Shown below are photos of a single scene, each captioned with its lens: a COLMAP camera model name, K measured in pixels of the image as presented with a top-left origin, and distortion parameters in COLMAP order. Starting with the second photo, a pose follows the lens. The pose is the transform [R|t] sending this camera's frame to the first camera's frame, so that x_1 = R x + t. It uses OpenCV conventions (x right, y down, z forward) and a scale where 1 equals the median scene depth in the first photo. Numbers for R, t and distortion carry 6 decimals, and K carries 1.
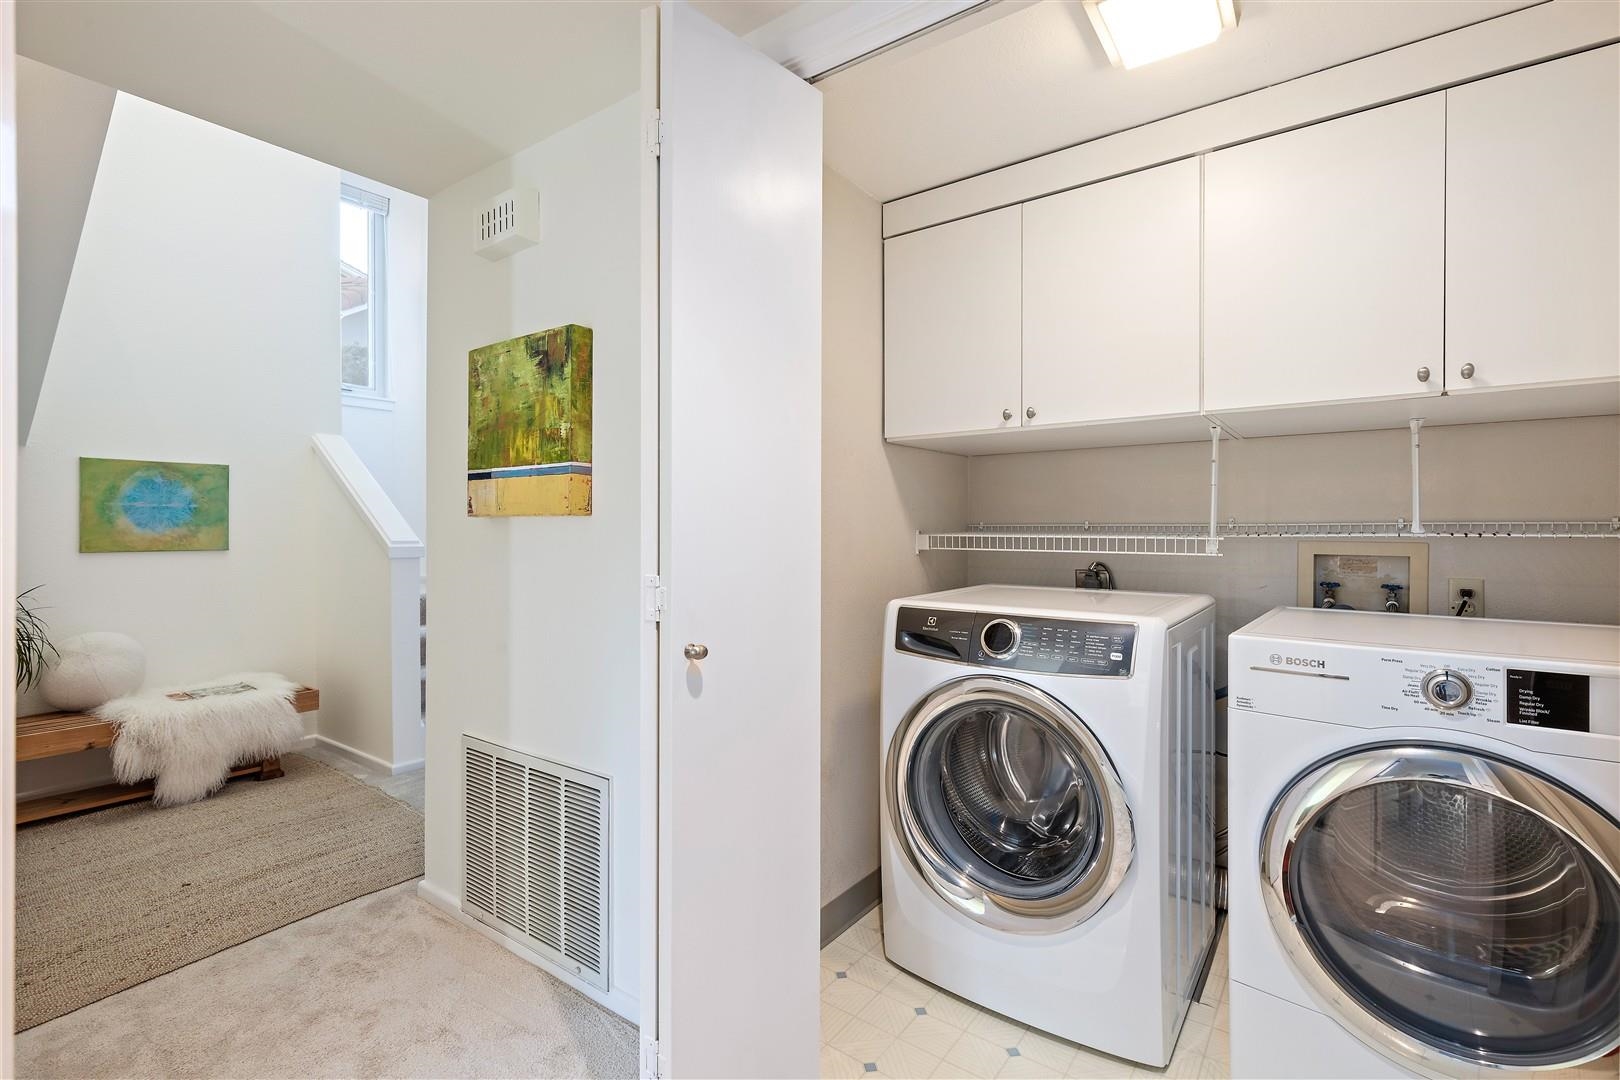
lens RADIAL K [[733.1, 0, 809.2], [0, 733.1, 541.9], [0, 0, 1]] dist [0.001228, 0.001260]
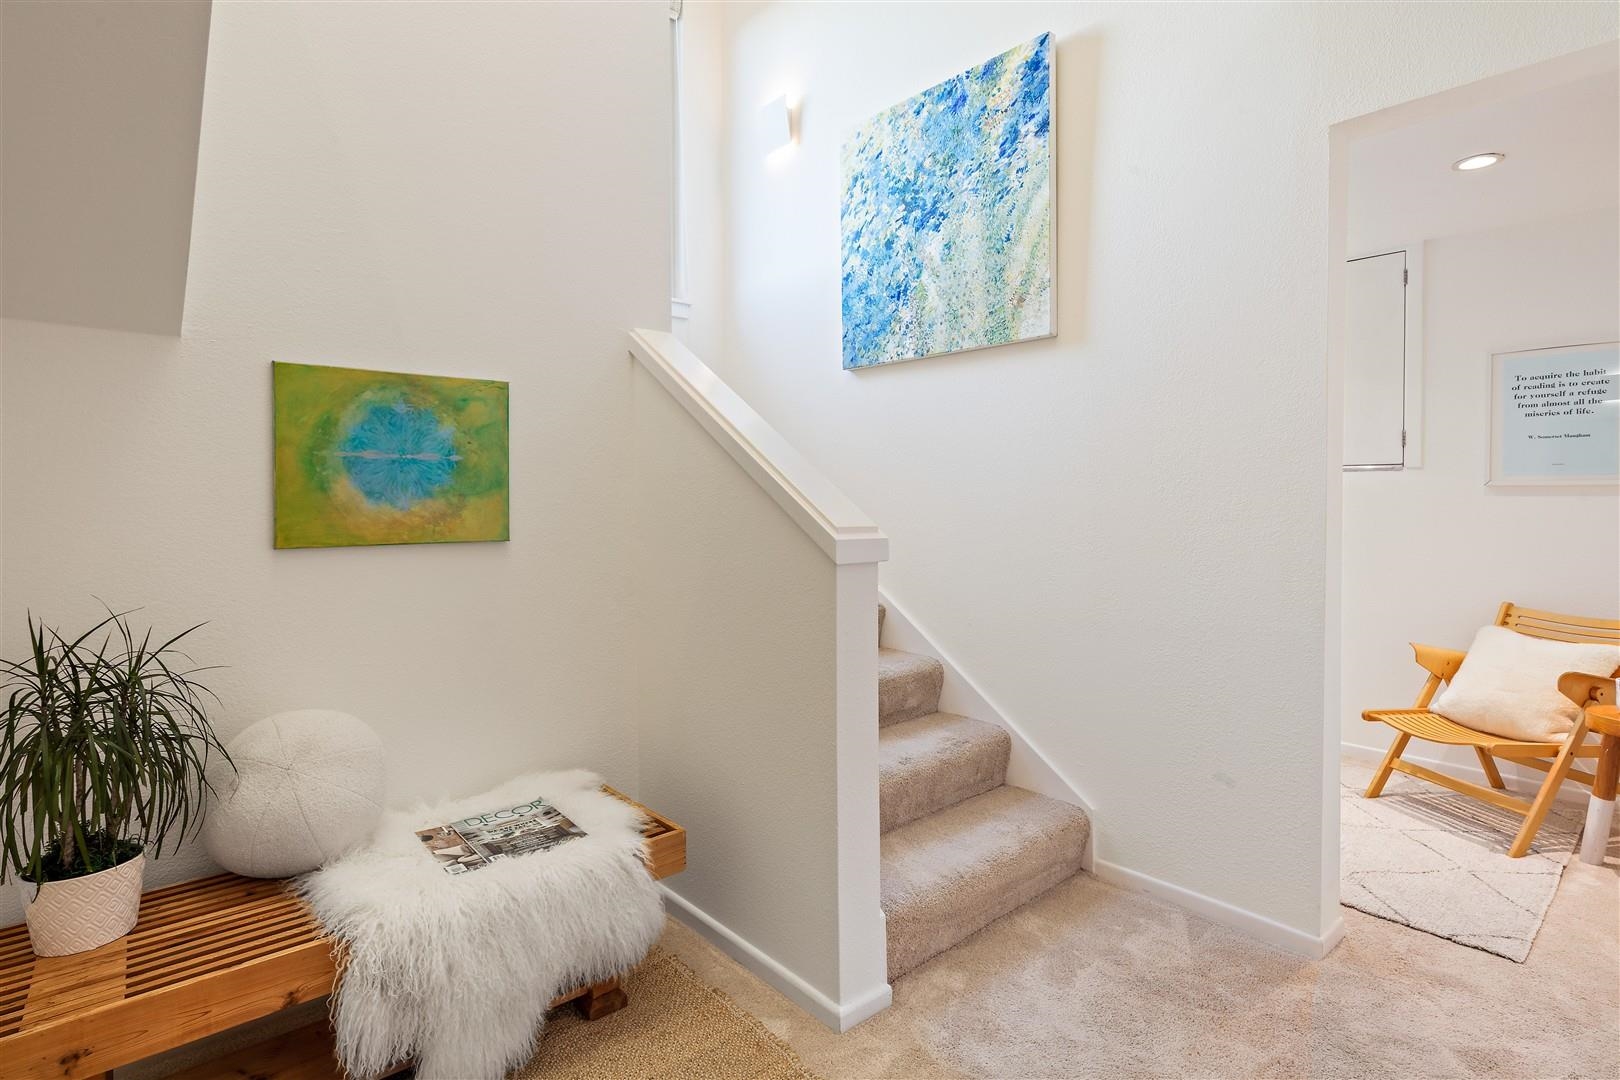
lens RADIAL K [[800.6, 0, 810.4], [0, 800.6, 525.1], [0, 0, 1]] dist [-0.014285, 0.000577]
pose [[0.977200, 0.002825, -0.212300, -0.492634], [0.000182, 0.999900, 0.014141, -0.009416], [0.212319, -0.013857, 0.977102, 0.519803]]
